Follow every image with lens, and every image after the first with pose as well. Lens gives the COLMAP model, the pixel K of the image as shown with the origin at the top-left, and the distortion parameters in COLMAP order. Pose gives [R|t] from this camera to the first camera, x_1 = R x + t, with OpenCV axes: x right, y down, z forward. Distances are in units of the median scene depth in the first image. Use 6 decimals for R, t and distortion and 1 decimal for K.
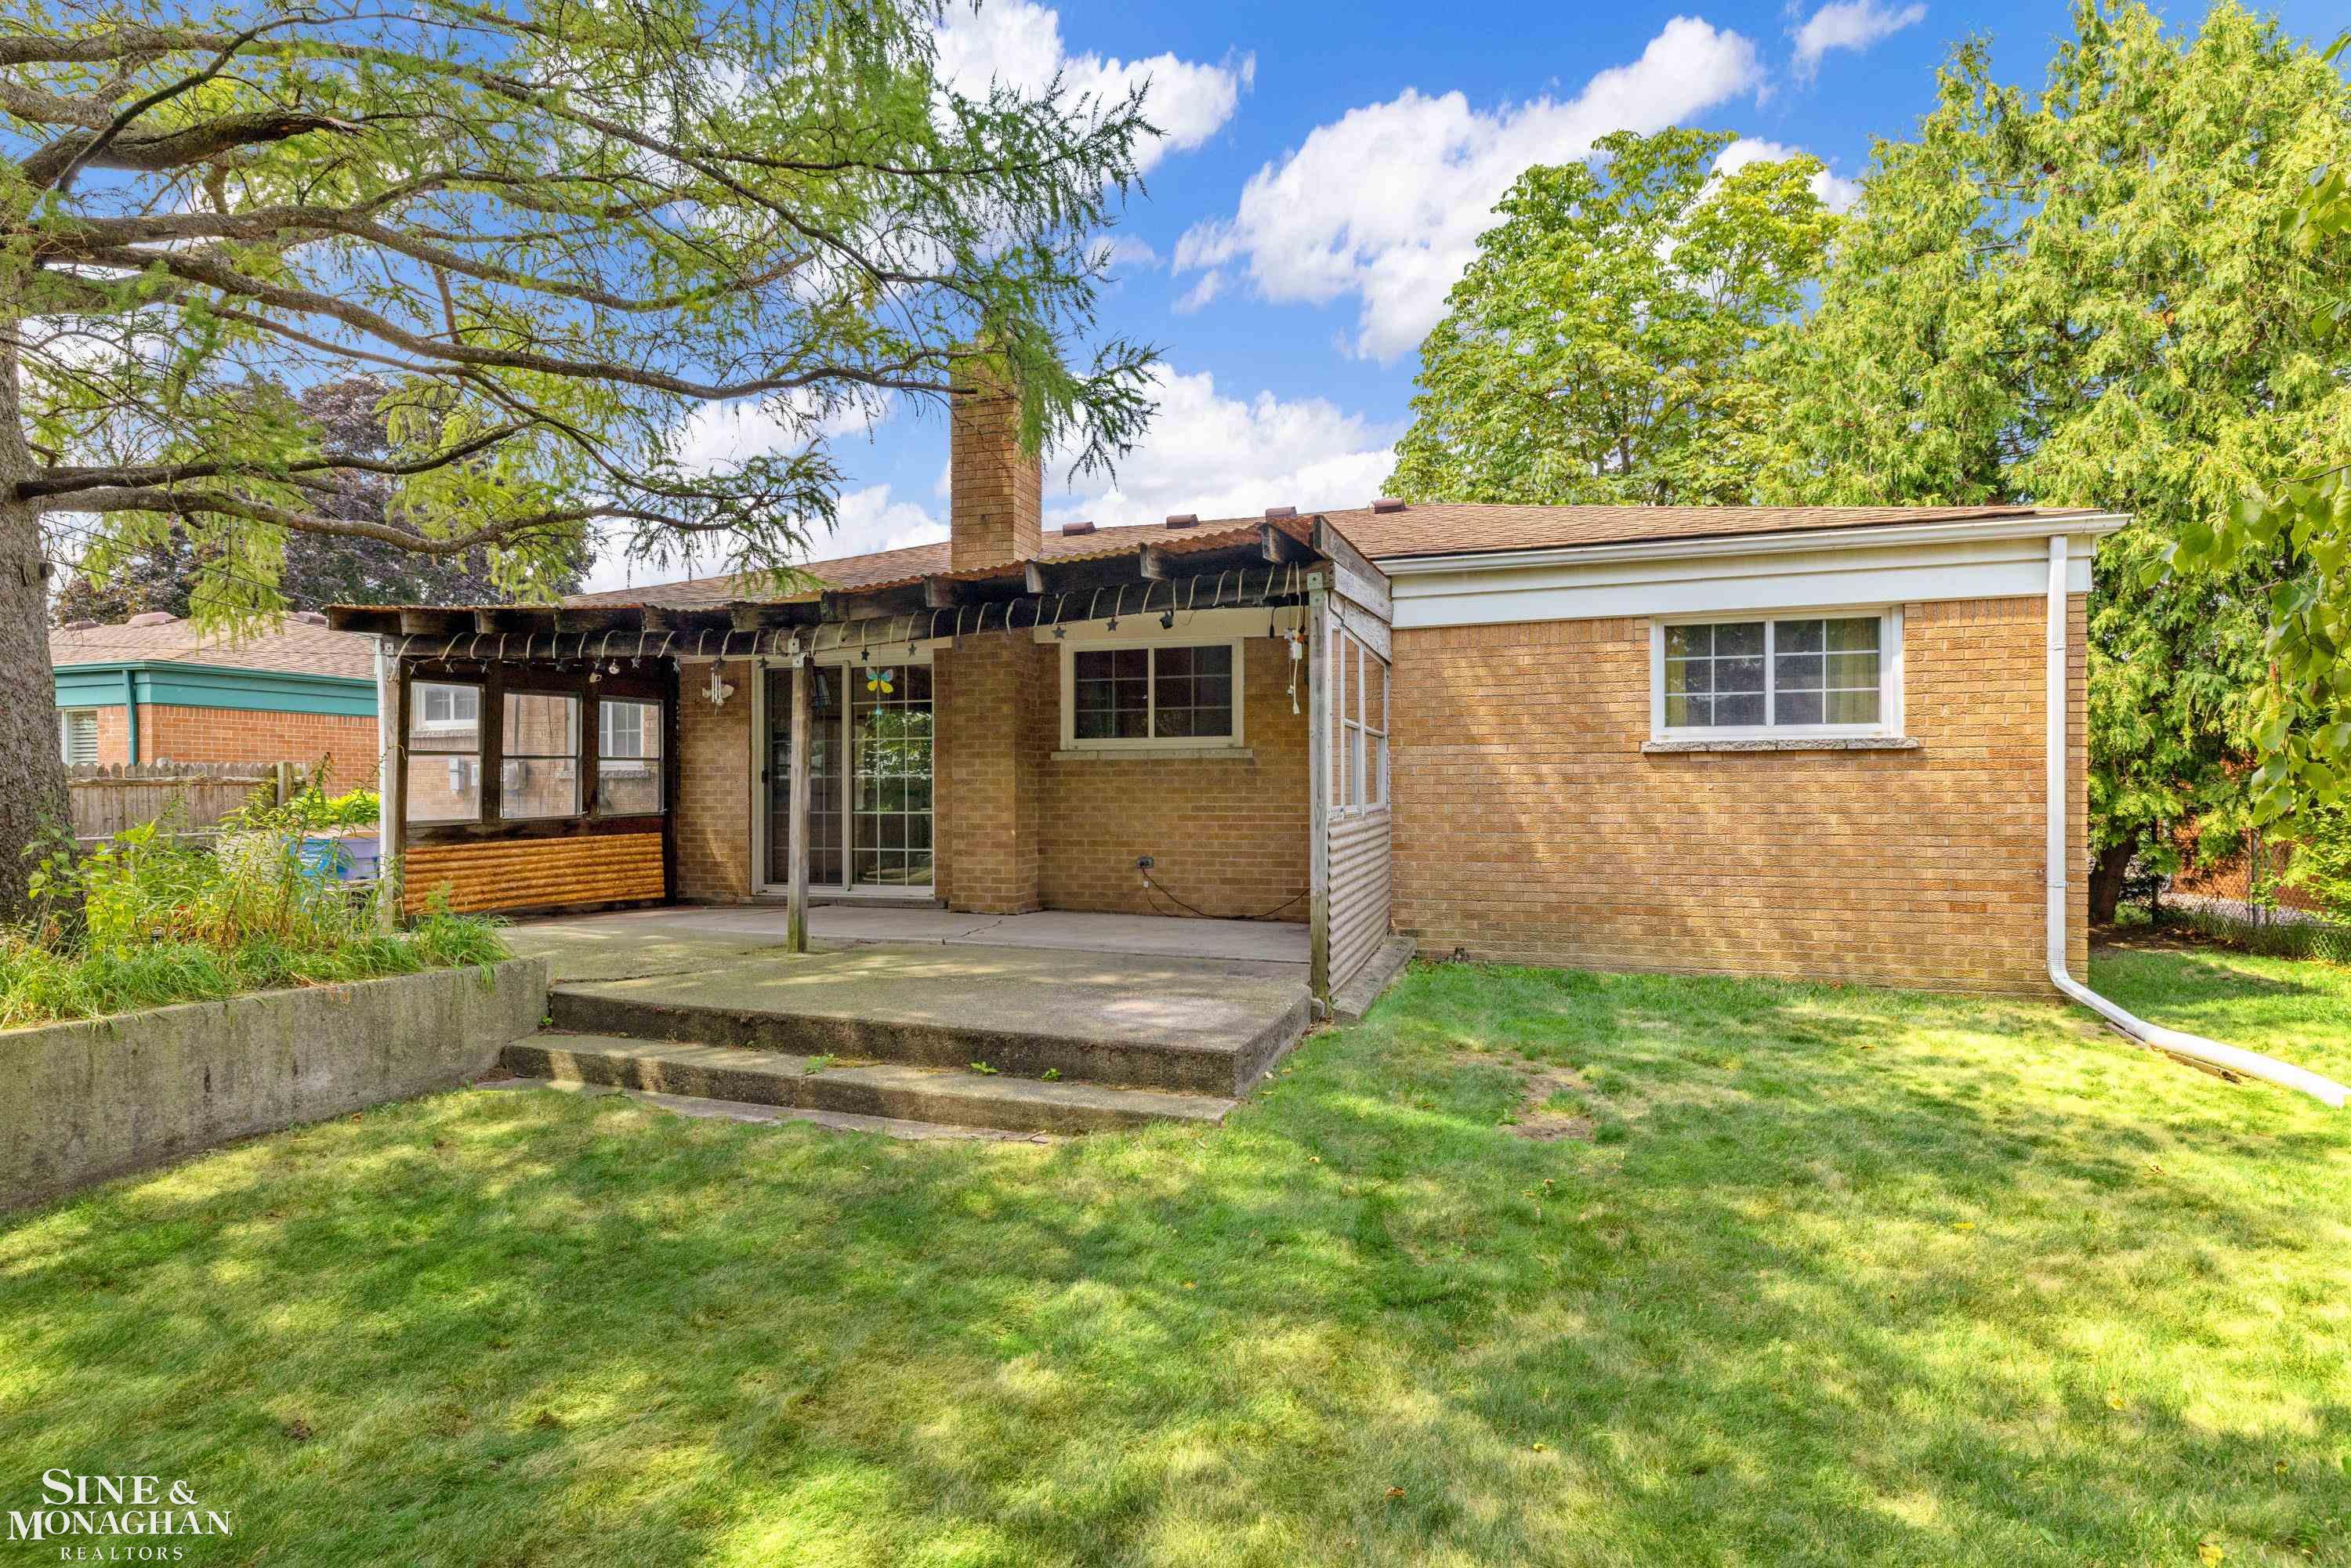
lens RADIAL K [[1113.1, 0, 1121.7], [0, 1113.1, 801.4], [0, 0, 1]] dist [0.002257, -0.000051]
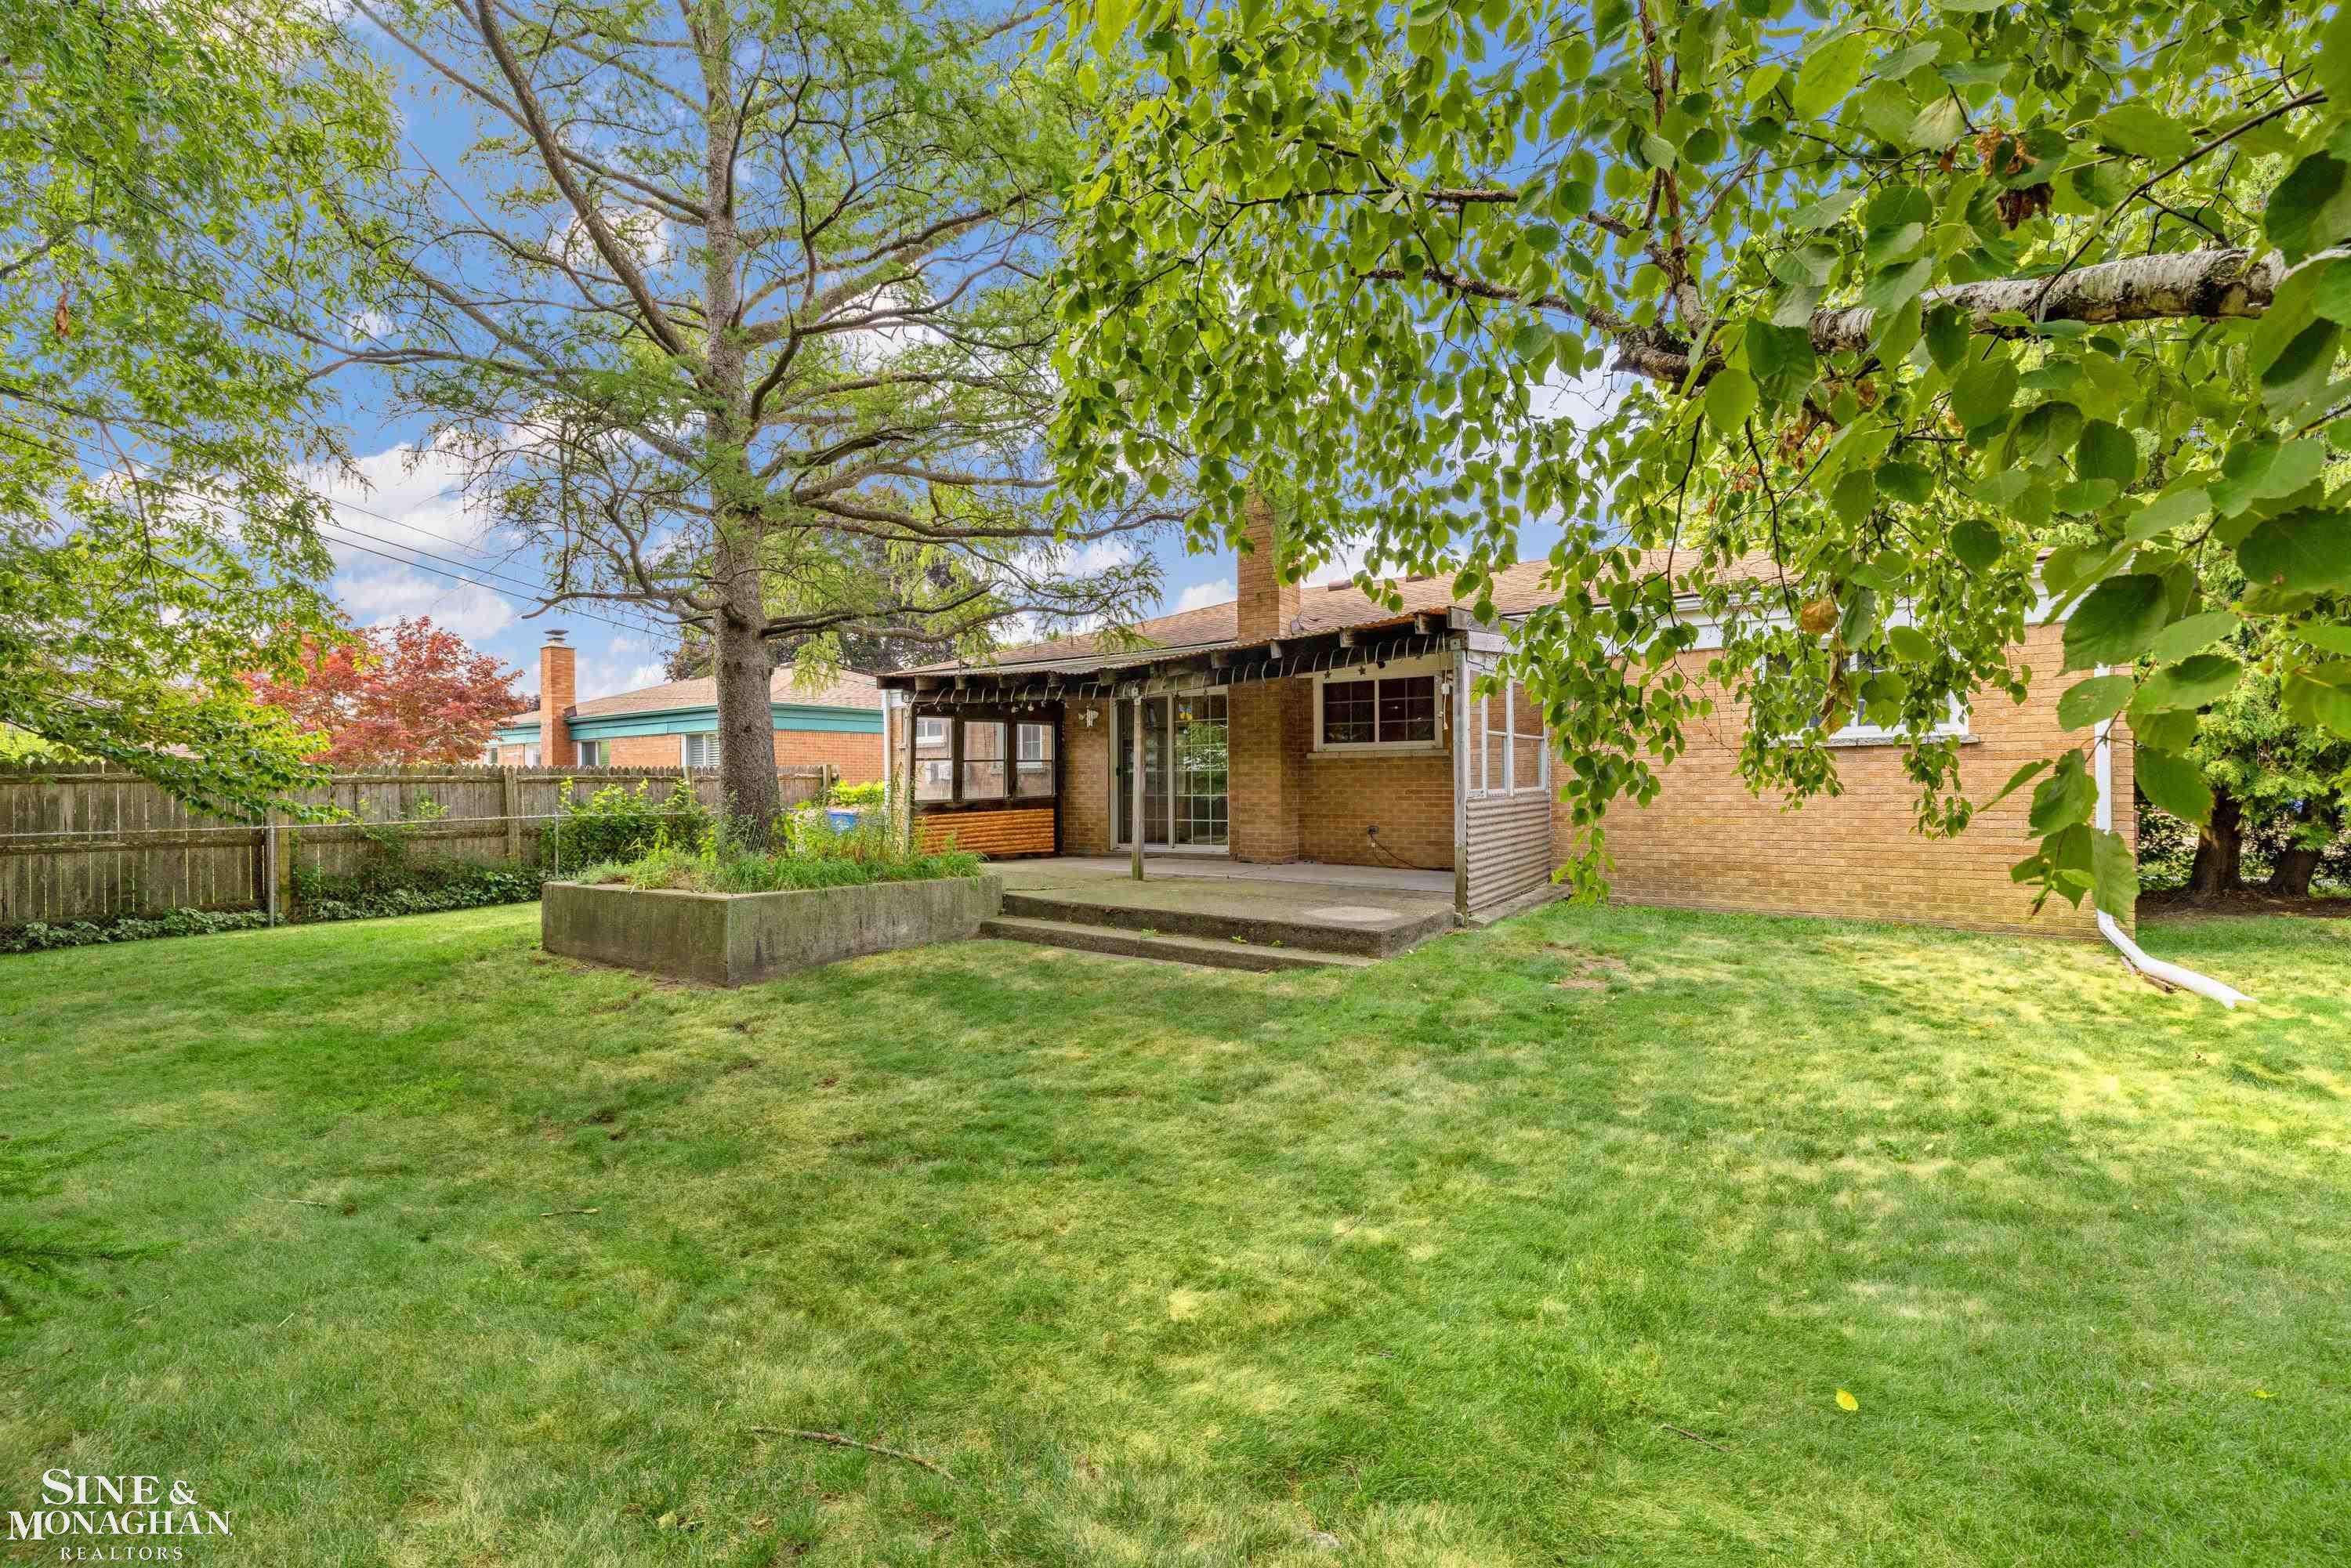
lens RADIAL K [[1011.5, 0, 1165.2], [0, 1011.5, 781.5], [0, 0, 1]] dist [0.004665, -0.000178]
pose [[0.966212, -0.005174, -0.257695, 0.105708], [0.003148, 0.999961, -0.008274, 0.003102], [0.257728, 0.007183, 0.966191, -0.341899]]
